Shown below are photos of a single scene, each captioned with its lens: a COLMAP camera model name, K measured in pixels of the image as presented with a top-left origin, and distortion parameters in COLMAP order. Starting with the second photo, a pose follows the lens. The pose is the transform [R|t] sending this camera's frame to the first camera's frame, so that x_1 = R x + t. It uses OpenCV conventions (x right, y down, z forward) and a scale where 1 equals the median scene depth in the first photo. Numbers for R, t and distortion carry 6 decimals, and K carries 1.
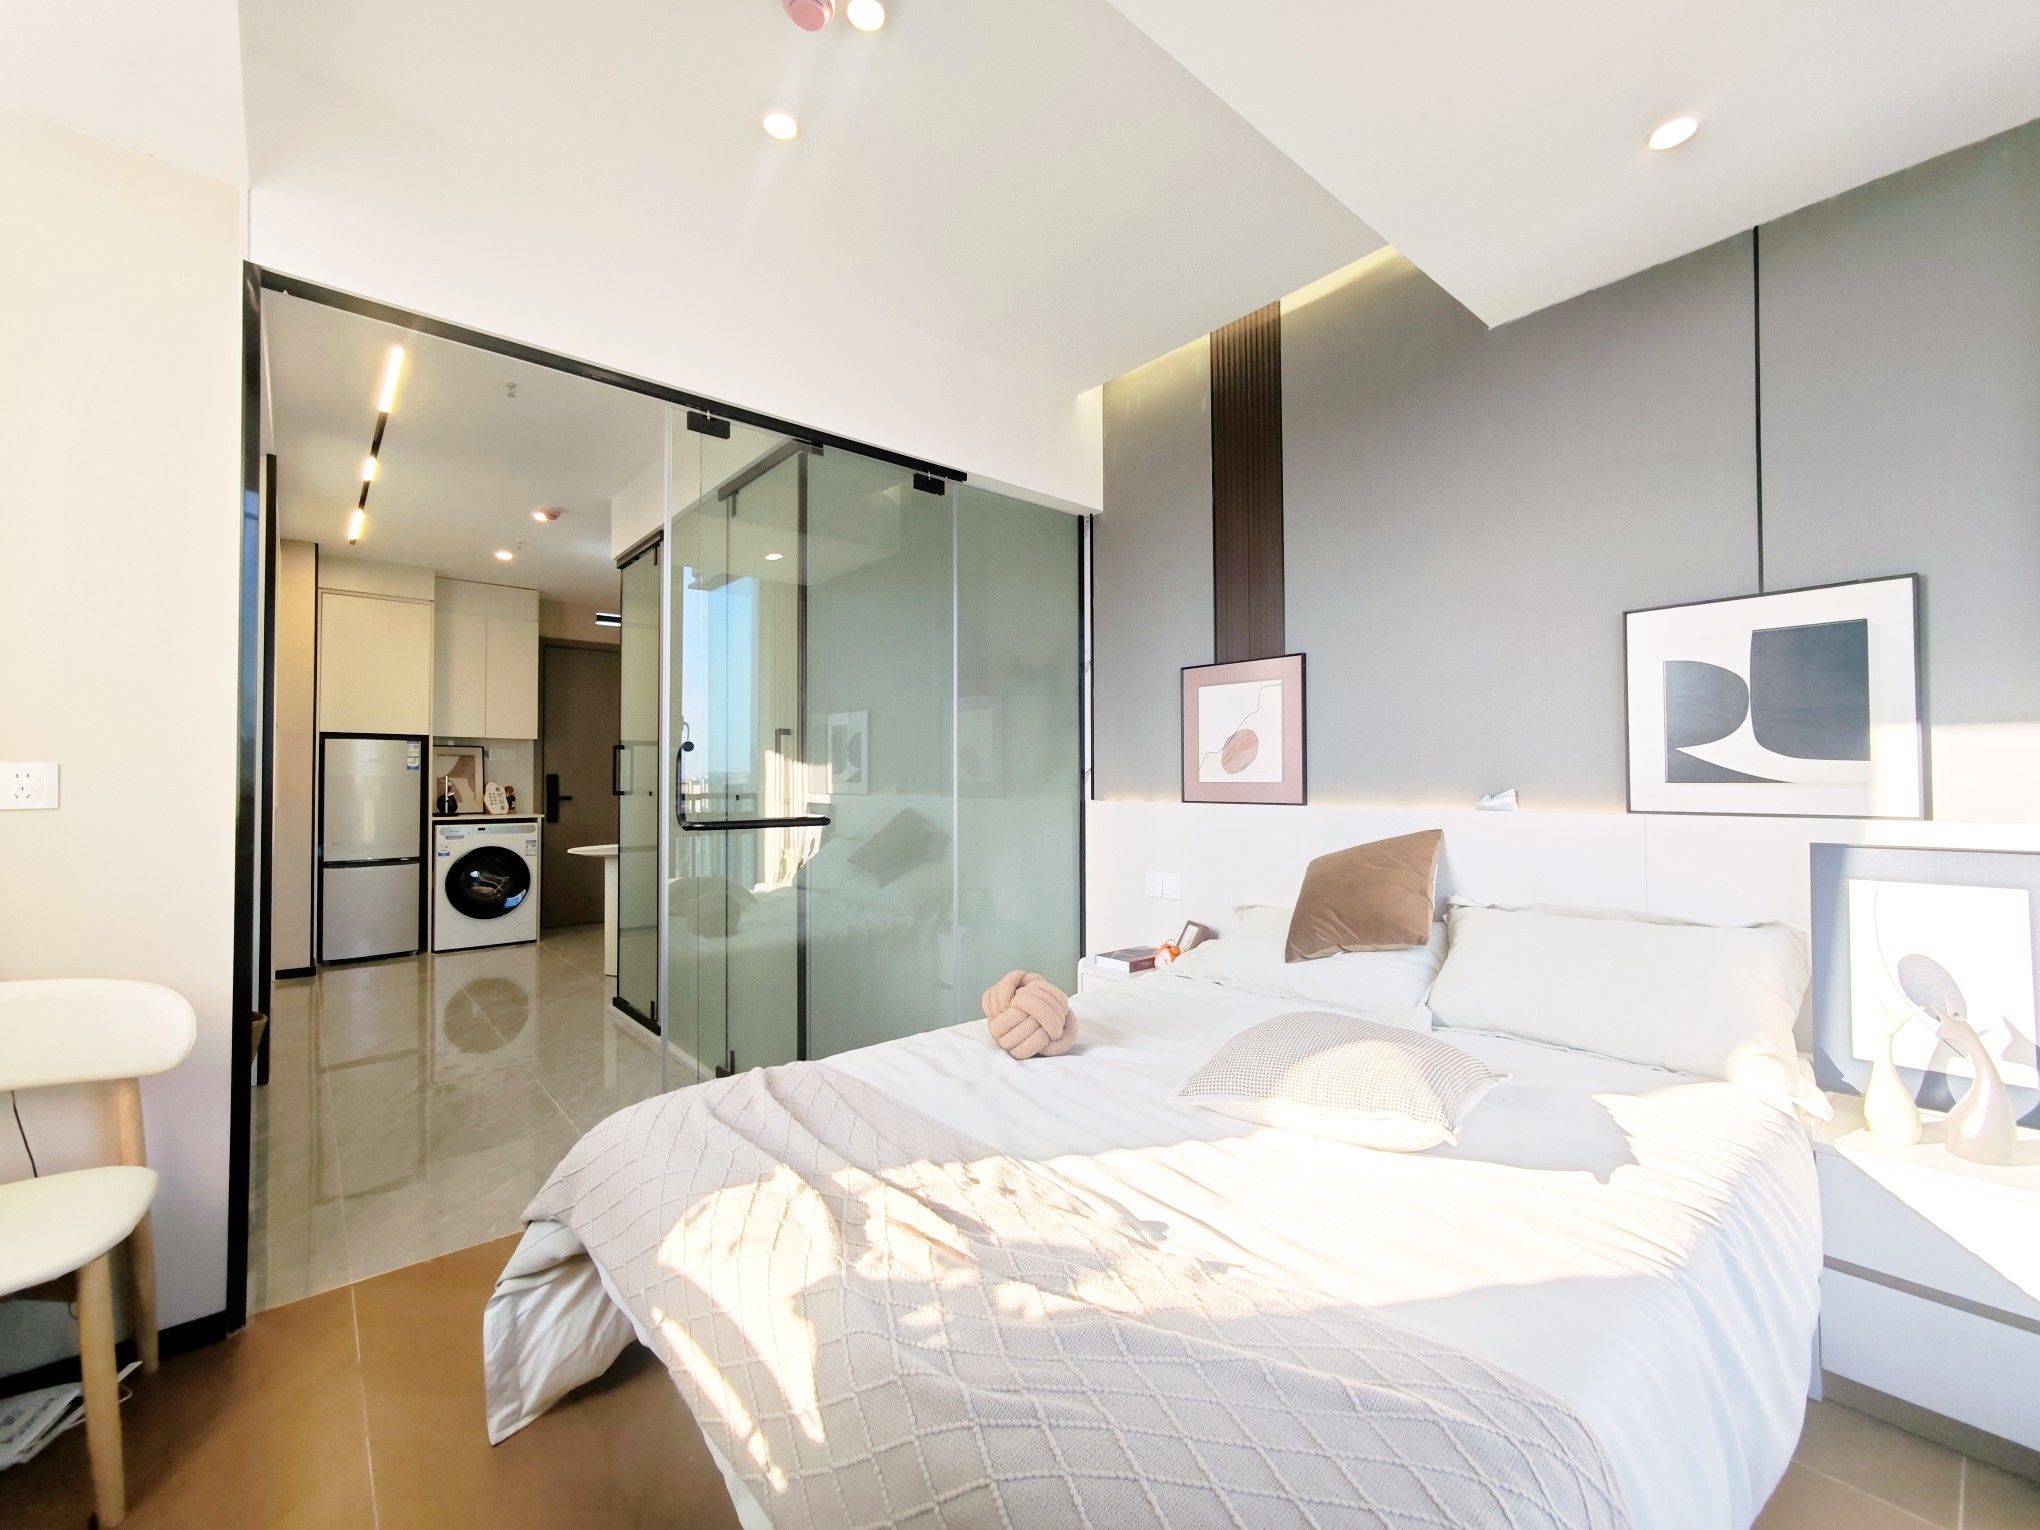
lens RADIAL K [[853.2, 0, 1023.4], [0, 853.2, 762.3], [0, 0, 1]] dist [-0.011169, 0.013897]
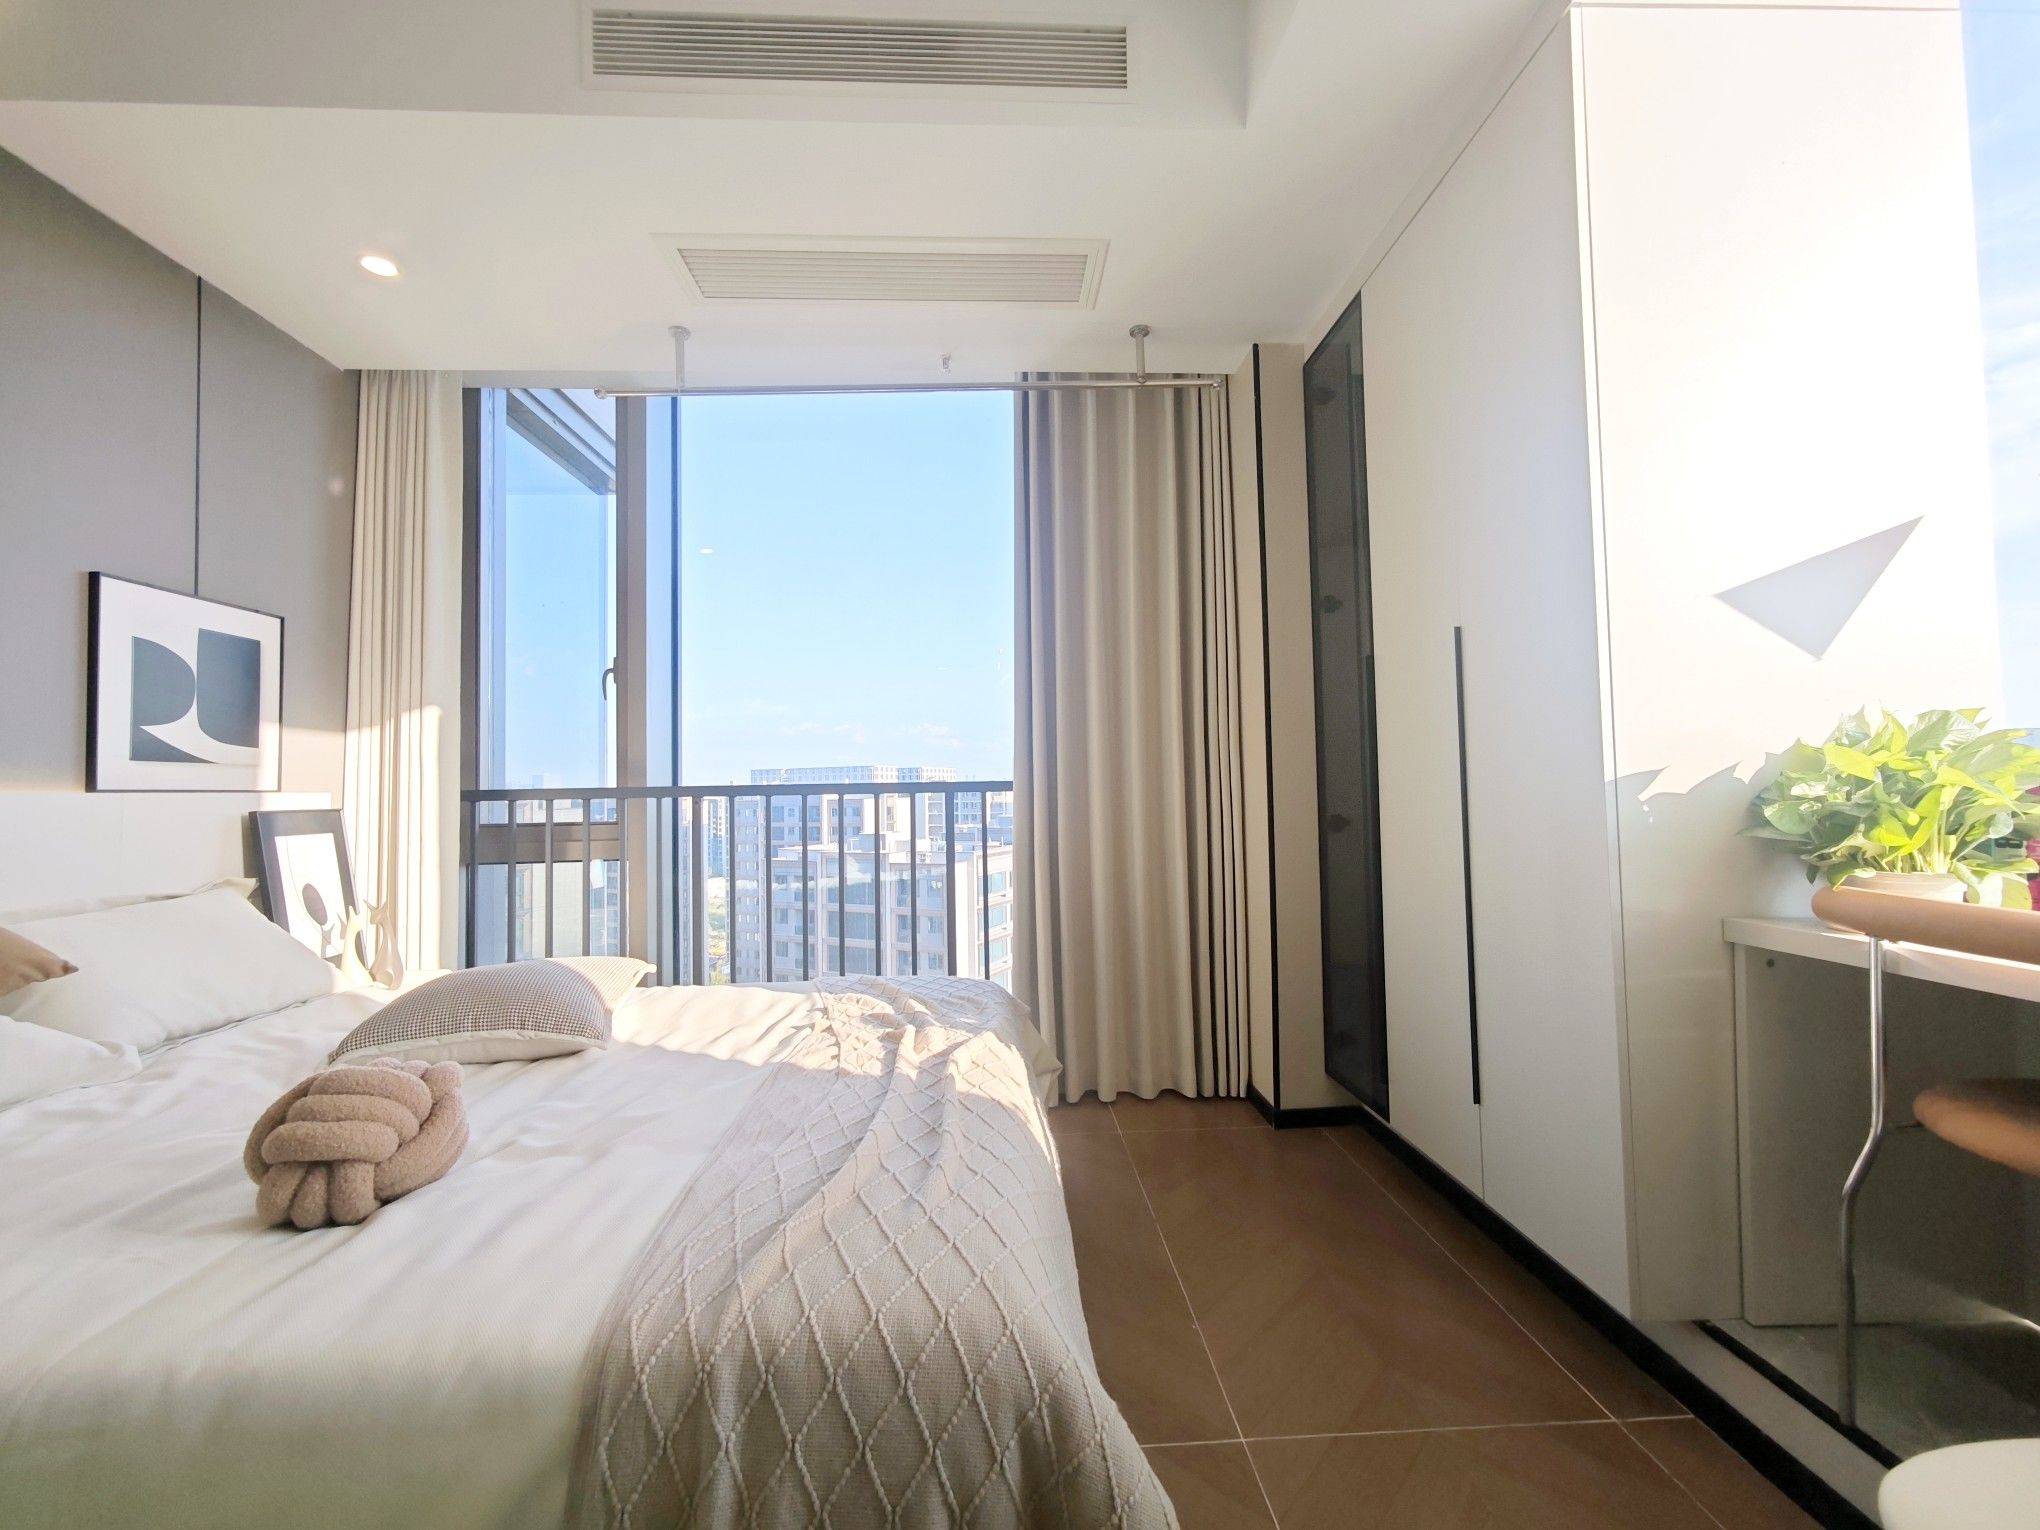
lens RADIAL K [[853.2, 0, 1023.4], [0, 853.2, 762.3], [0, 0, 1]] dist [-0.011169, 0.013897]
pose [[-0.787935, 0.040319, 0.614436, -0.450858], [0.009461, 0.998529, -0.053391, 0.060911], [-0.615685, -0.036256, -0.787158, 0.788396]]
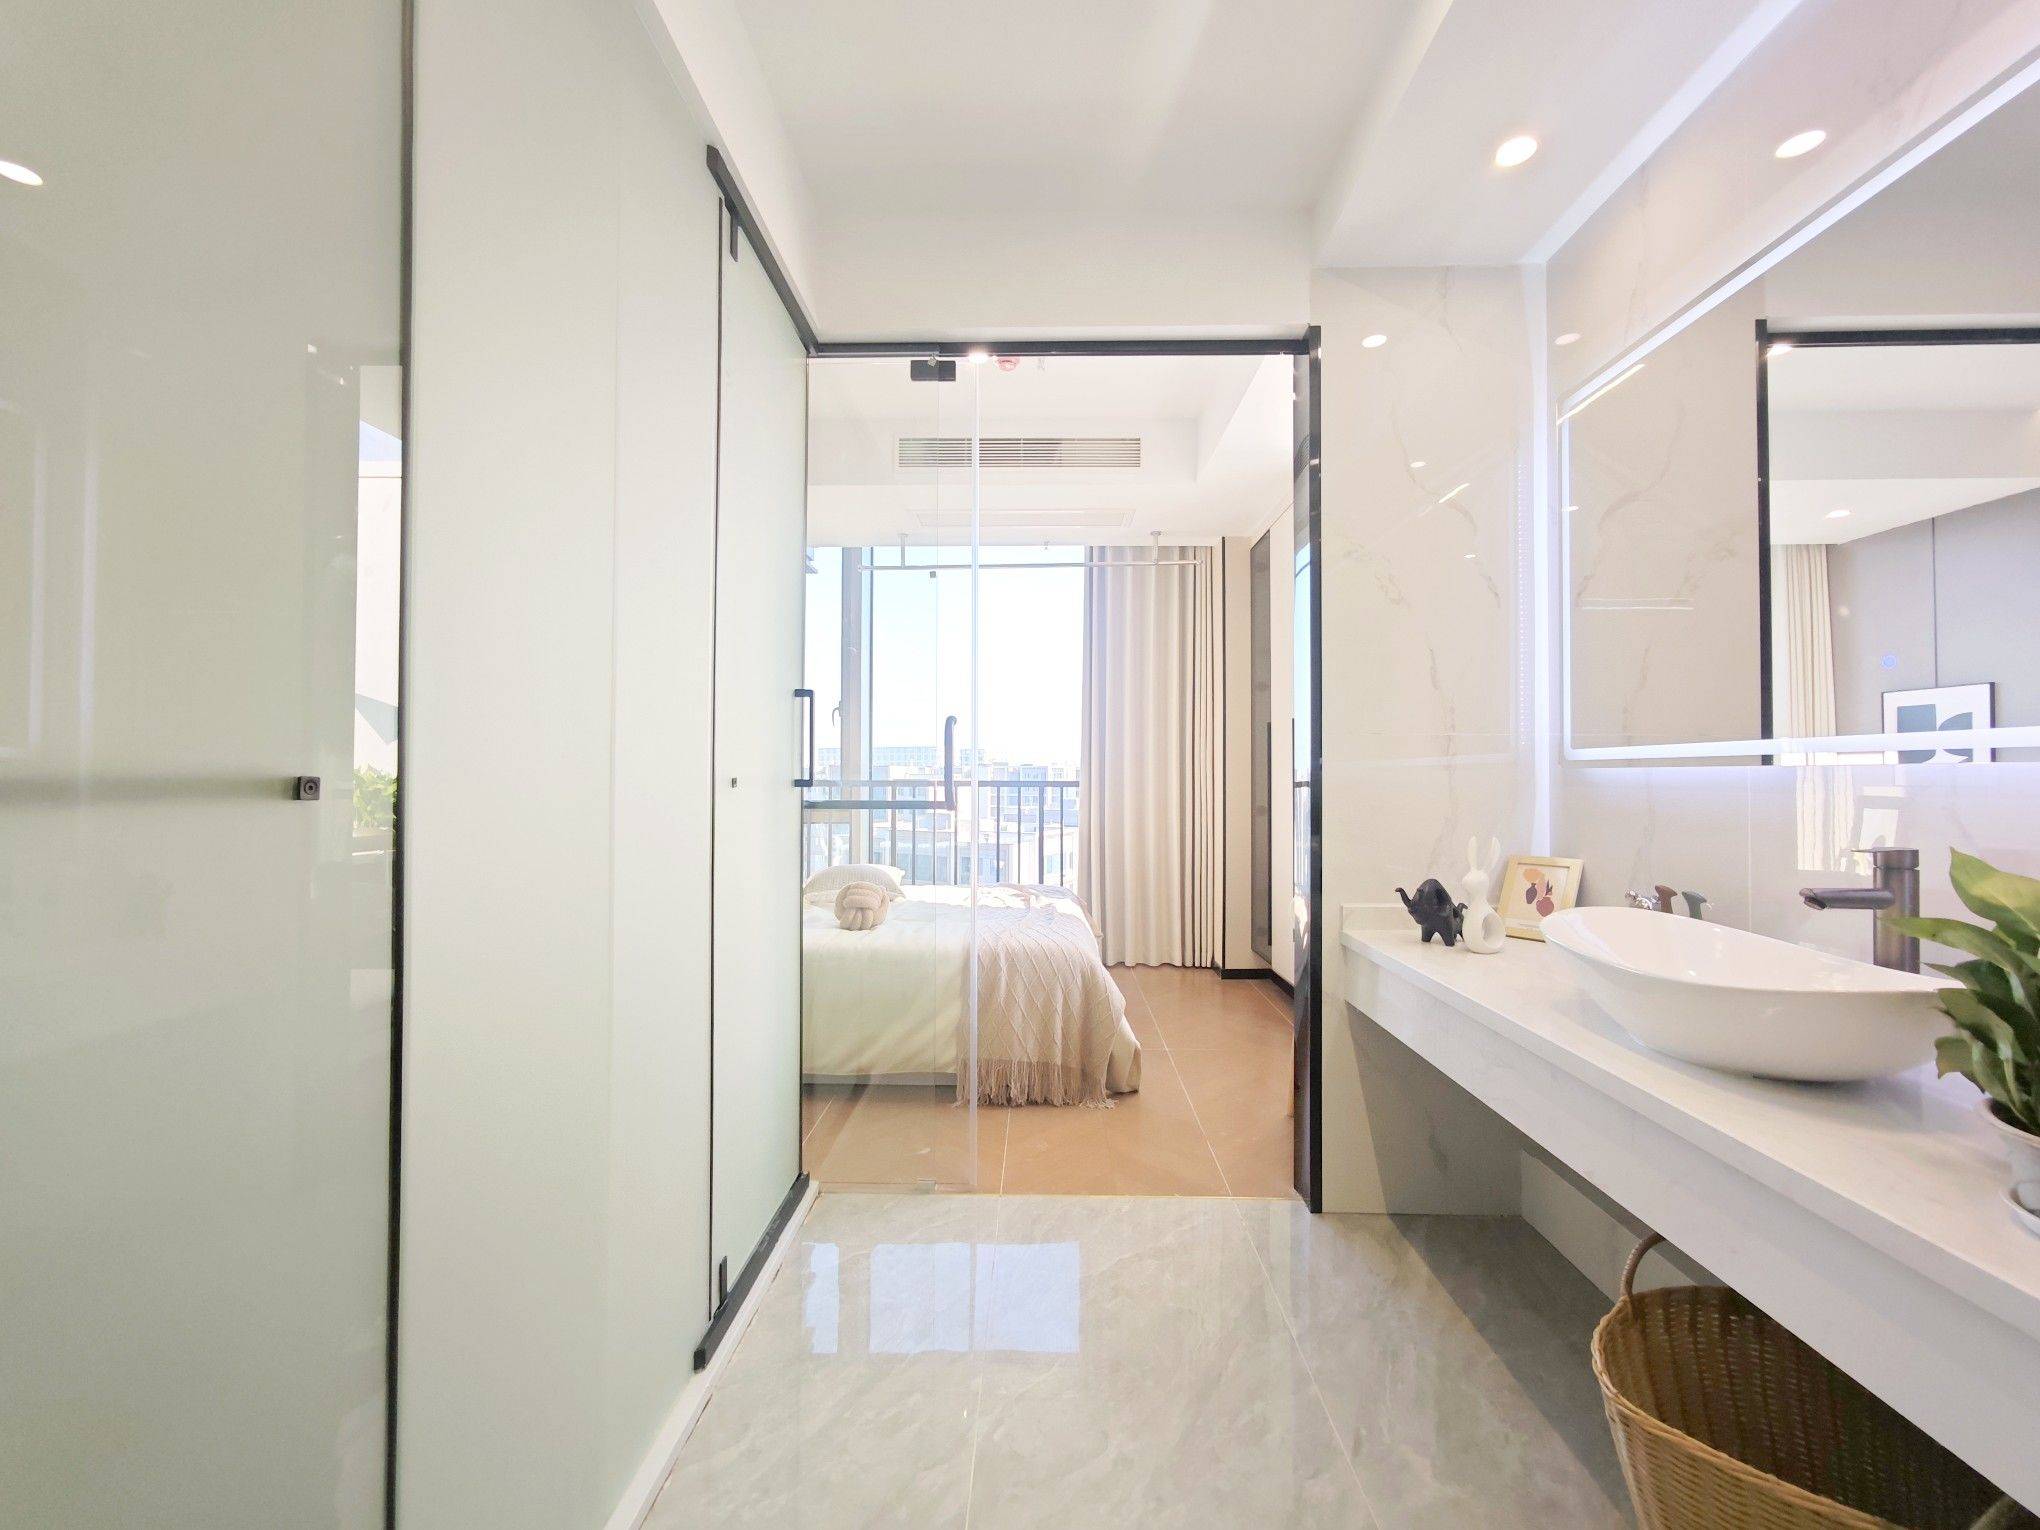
lens RADIAL K [[853.2, 0, 1023.4], [0, 853.2, 762.3], [0, 0, 1]] dist [-0.011169, 0.013897]
pose [[-0.742704, 0.011488, 0.669521, -0.873350], [-0.011777, 0.999474, -0.030214, 0.046123], [-0.669516, -0.030325, -0.742178, 1.333169]]
